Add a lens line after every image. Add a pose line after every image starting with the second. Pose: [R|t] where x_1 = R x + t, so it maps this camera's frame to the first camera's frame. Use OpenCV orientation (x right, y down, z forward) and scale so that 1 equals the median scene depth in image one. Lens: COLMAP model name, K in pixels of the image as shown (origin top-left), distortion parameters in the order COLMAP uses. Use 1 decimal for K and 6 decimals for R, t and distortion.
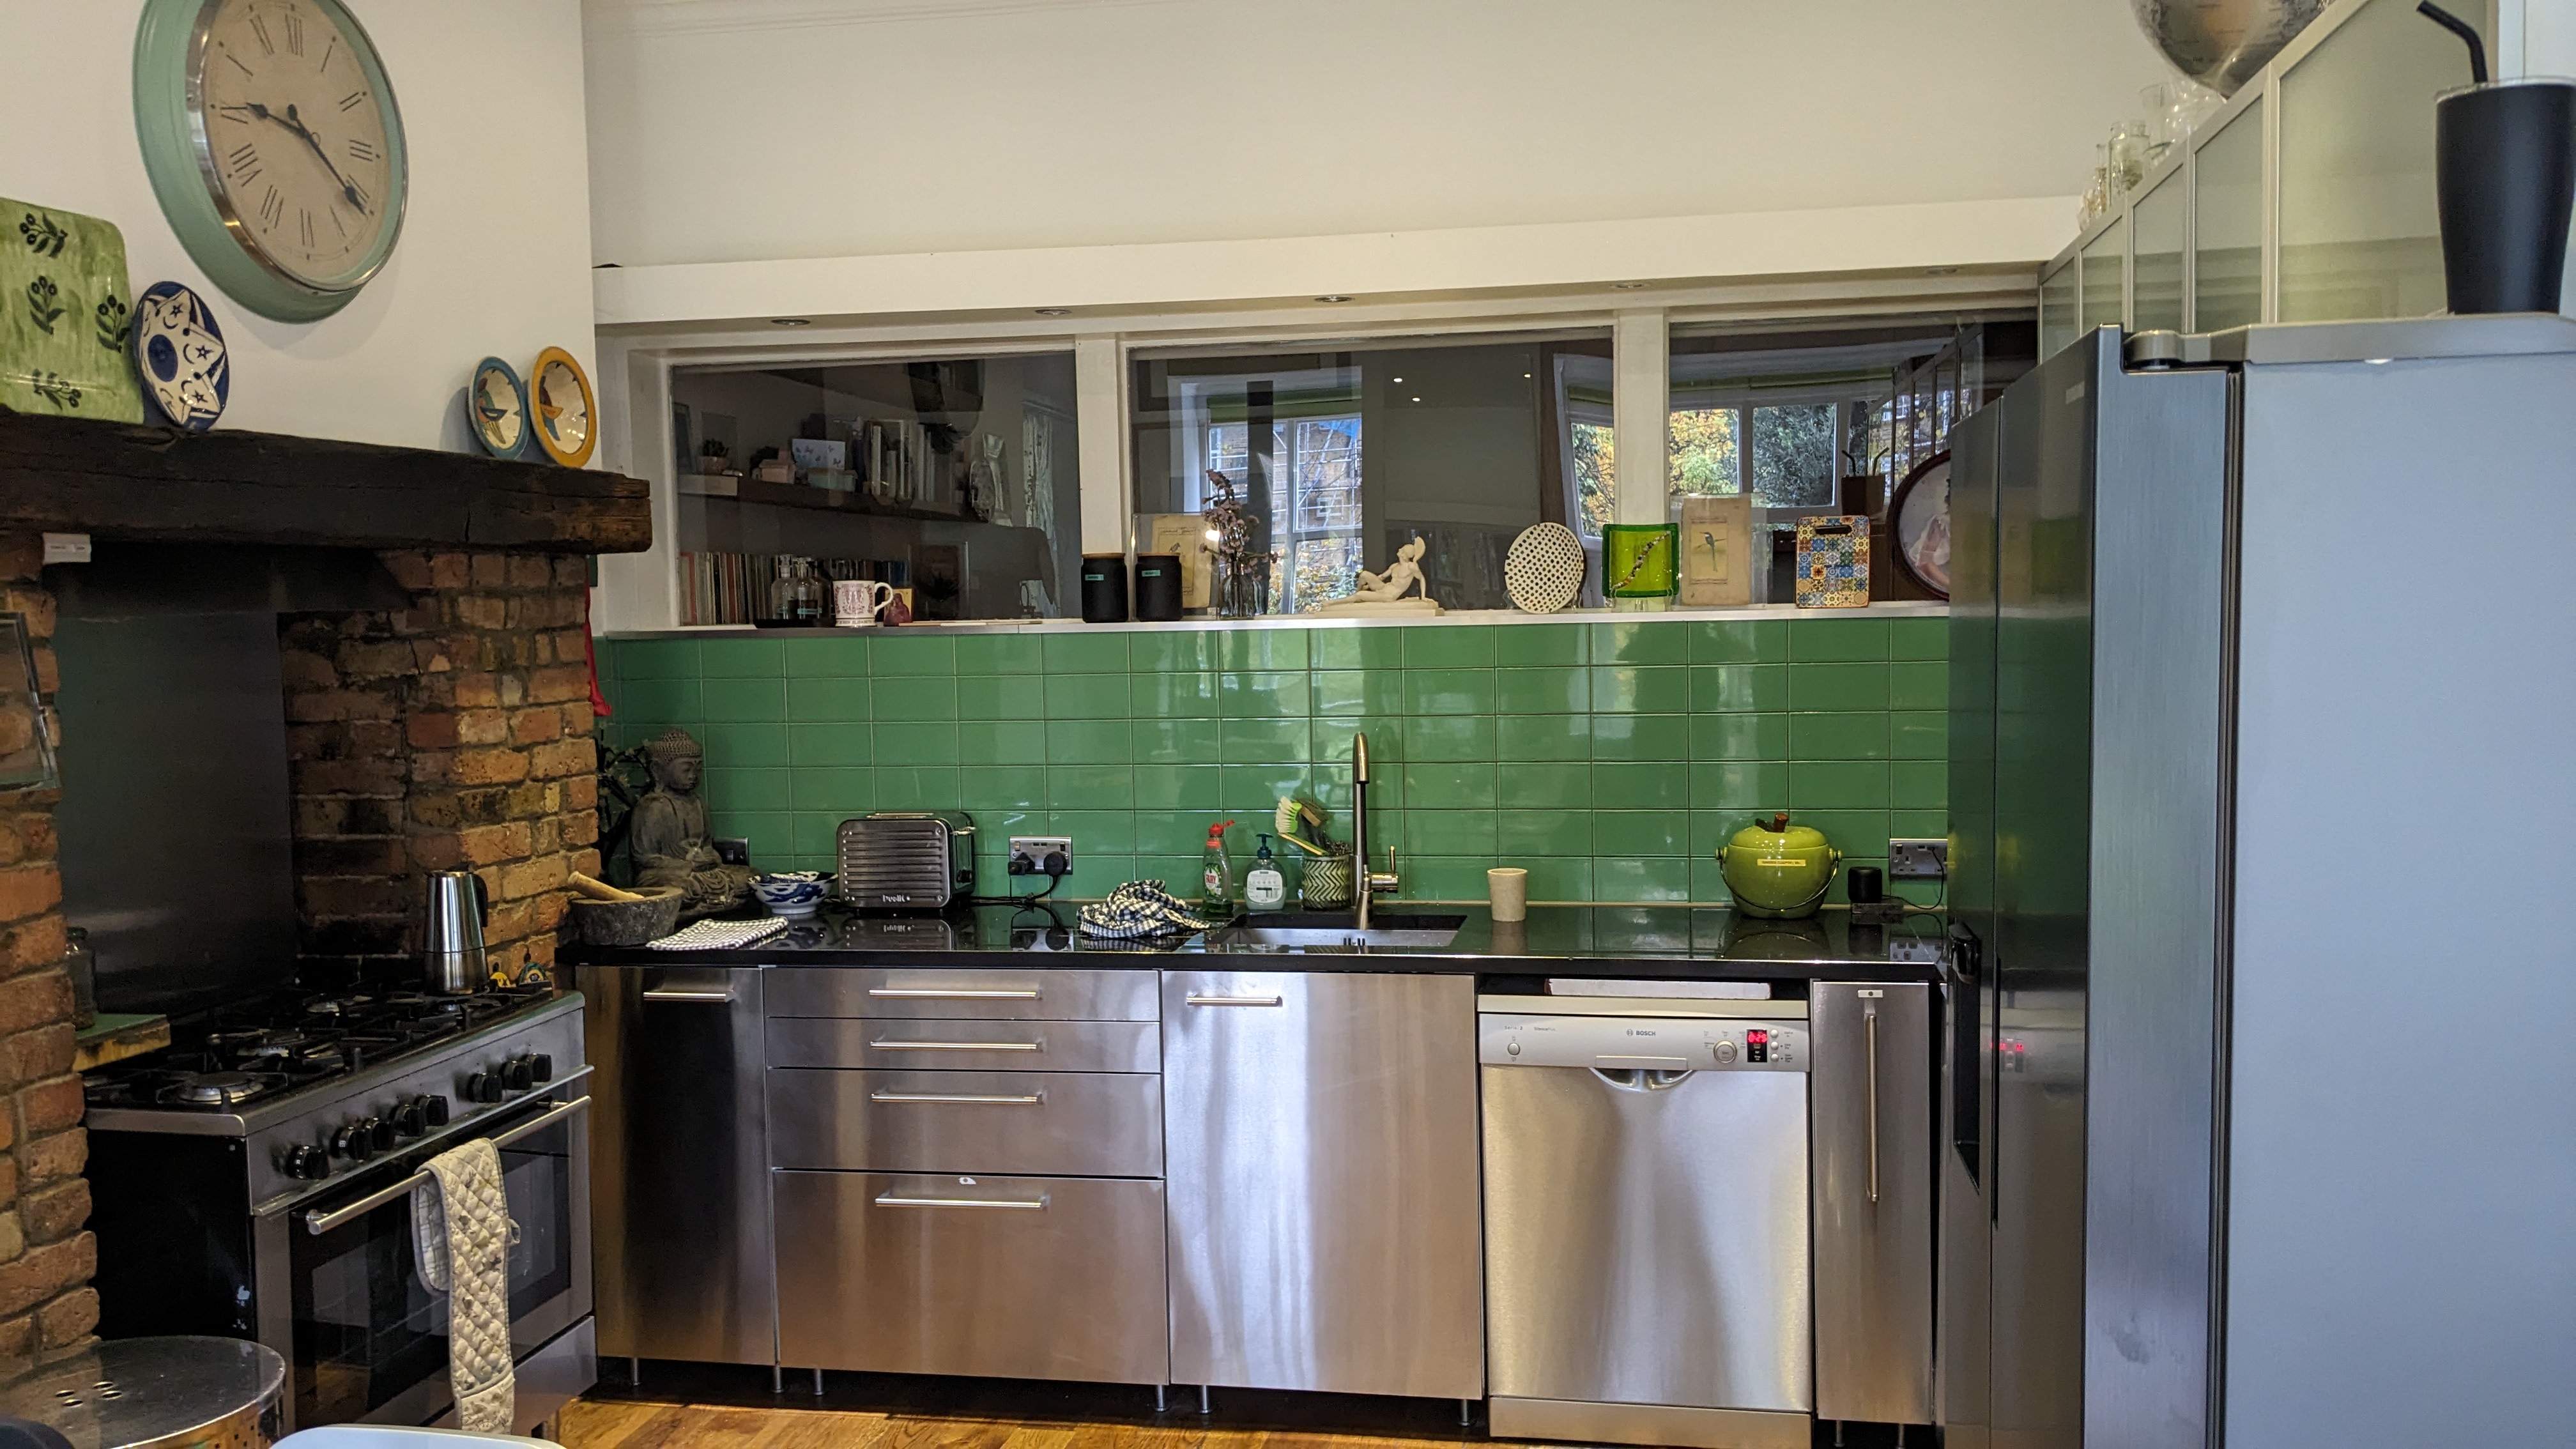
lens RADIAL K [[2023.0, 0, 1280.7], [0, 2023.0, 732.4], [0, 0, 1]] dist [0.044440, -0.065450]
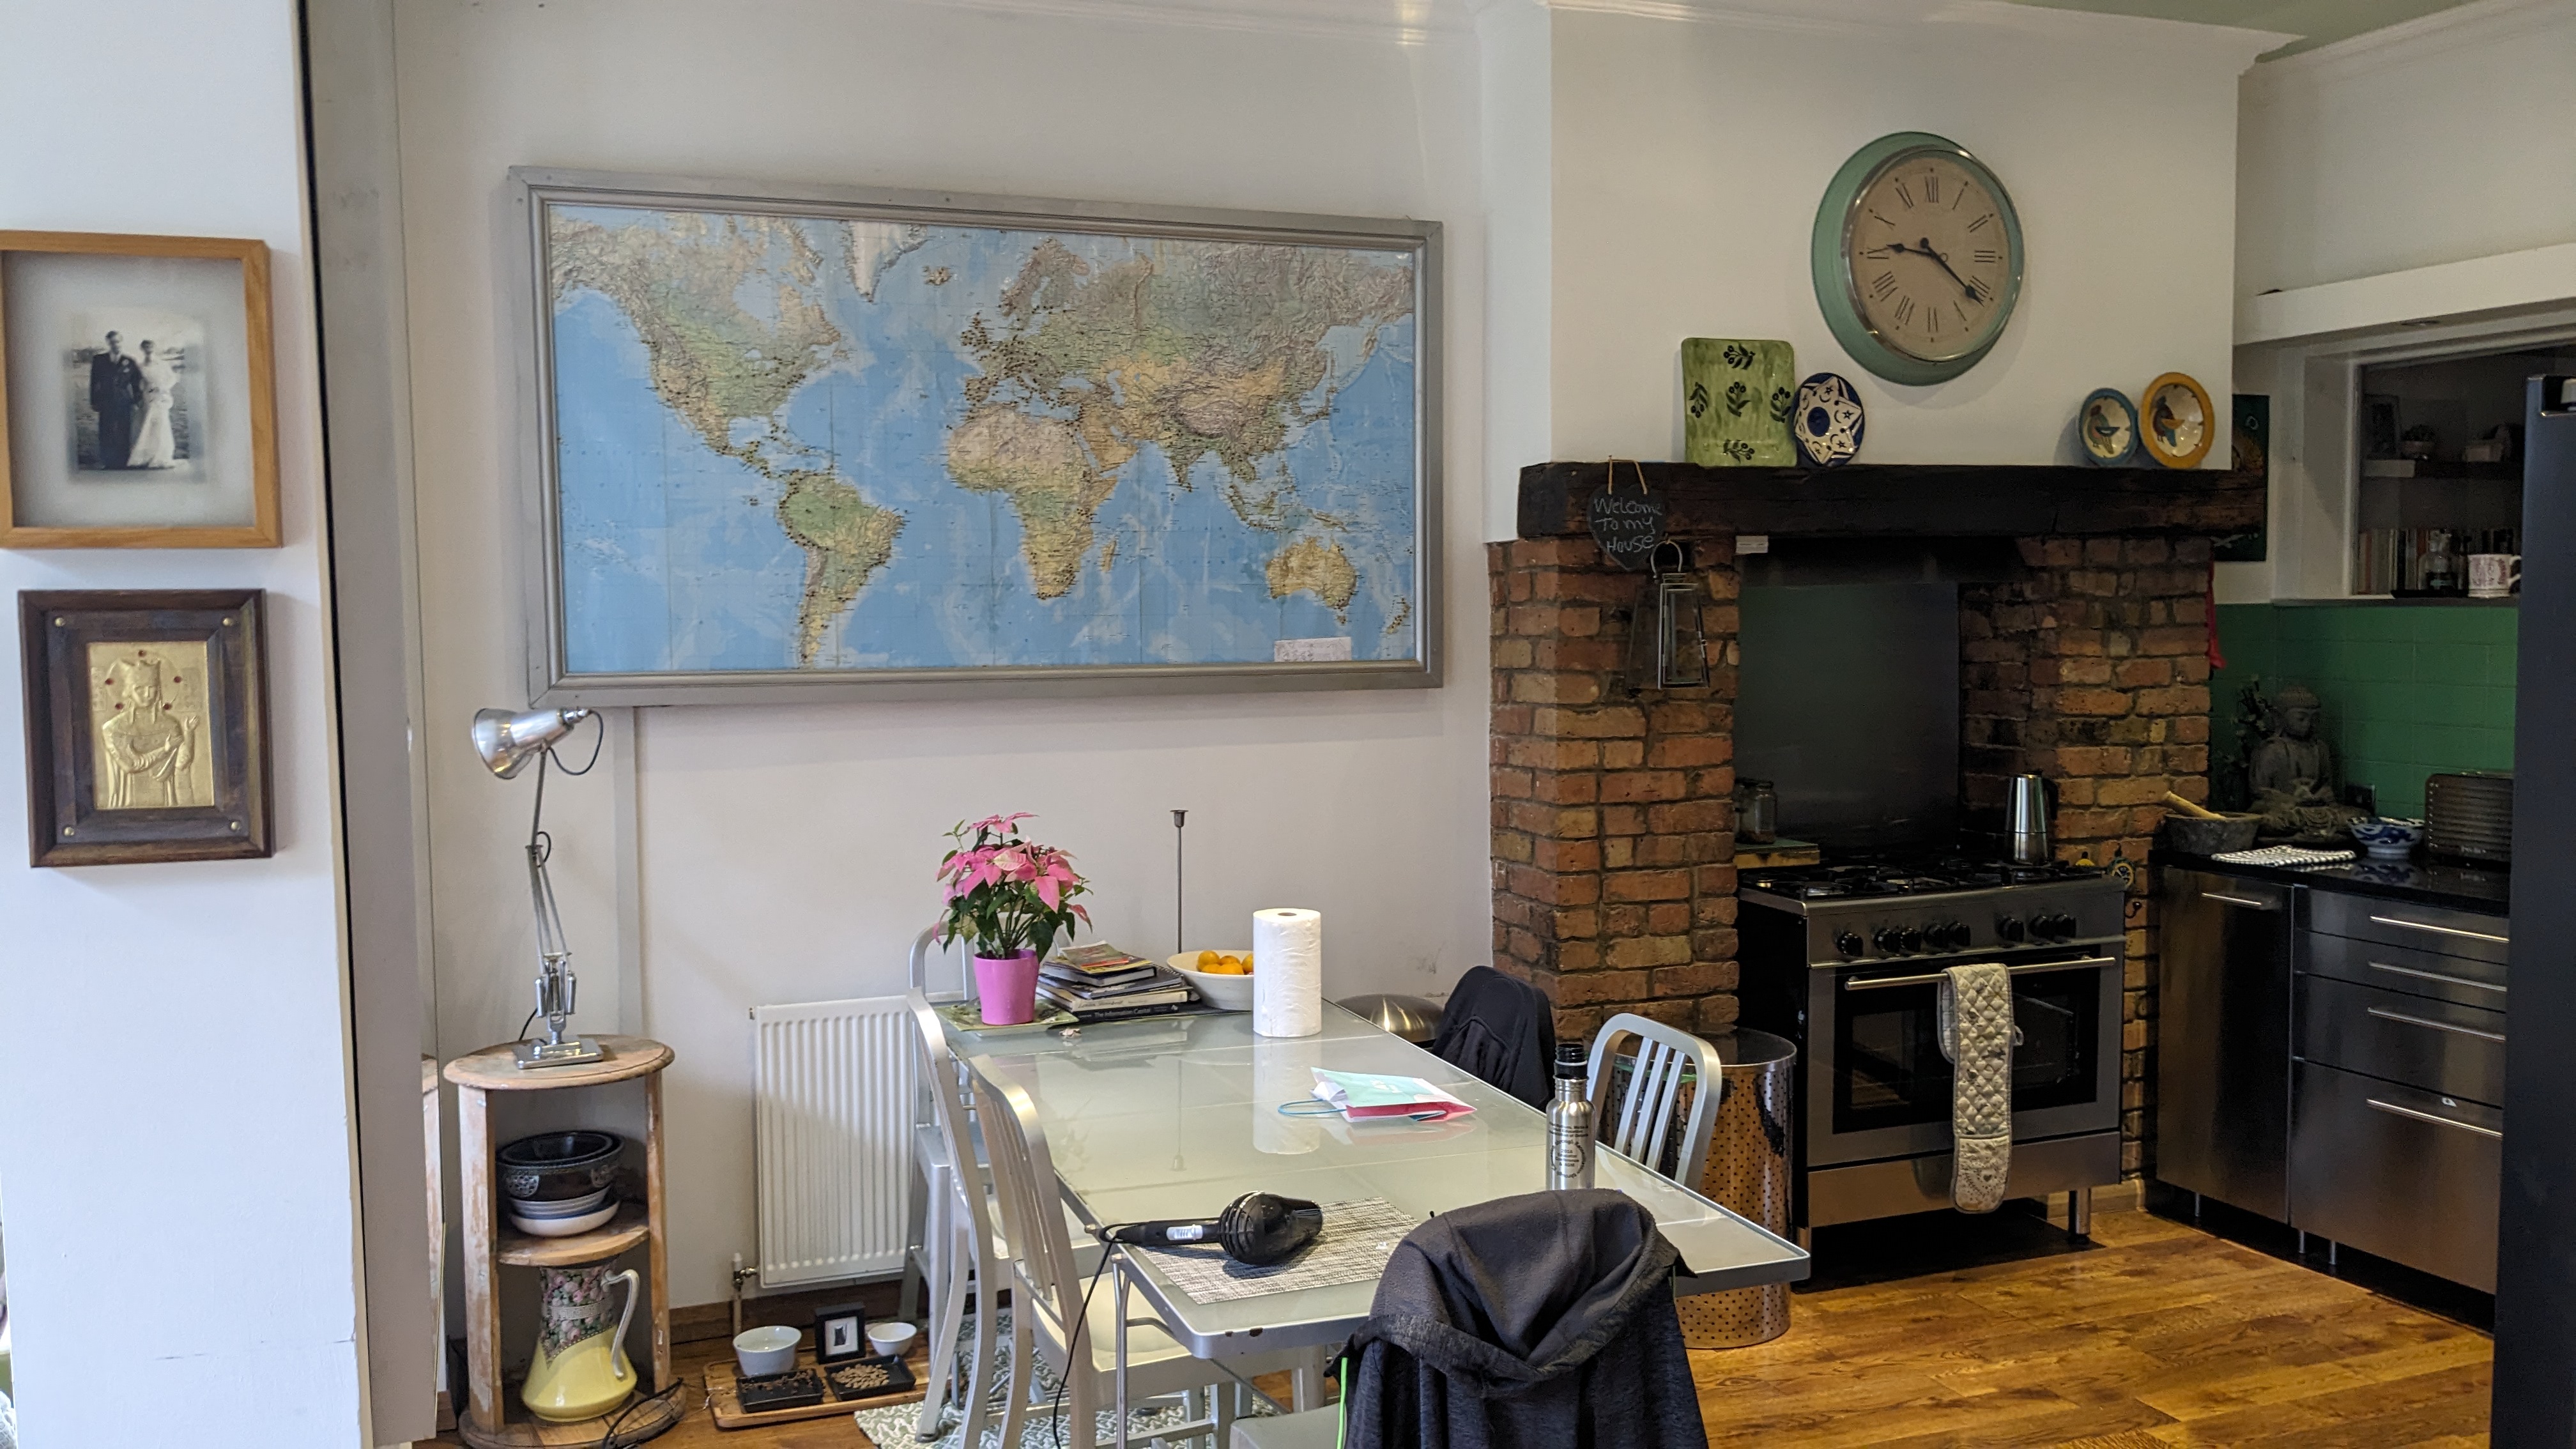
lens RADIAL K [[2024.4, 0, 1284.5], [0, 2024.4, 705.6], [0, 0, 1]] dist [0.056616, -0.003791]
pose [[0.534139, 0.059371, -0.843309, 0.490843], [-0.054304, 0.997880, 0.035857, 0.000415], [0.843651, 0.026642, 0.536231, -0.156763]]
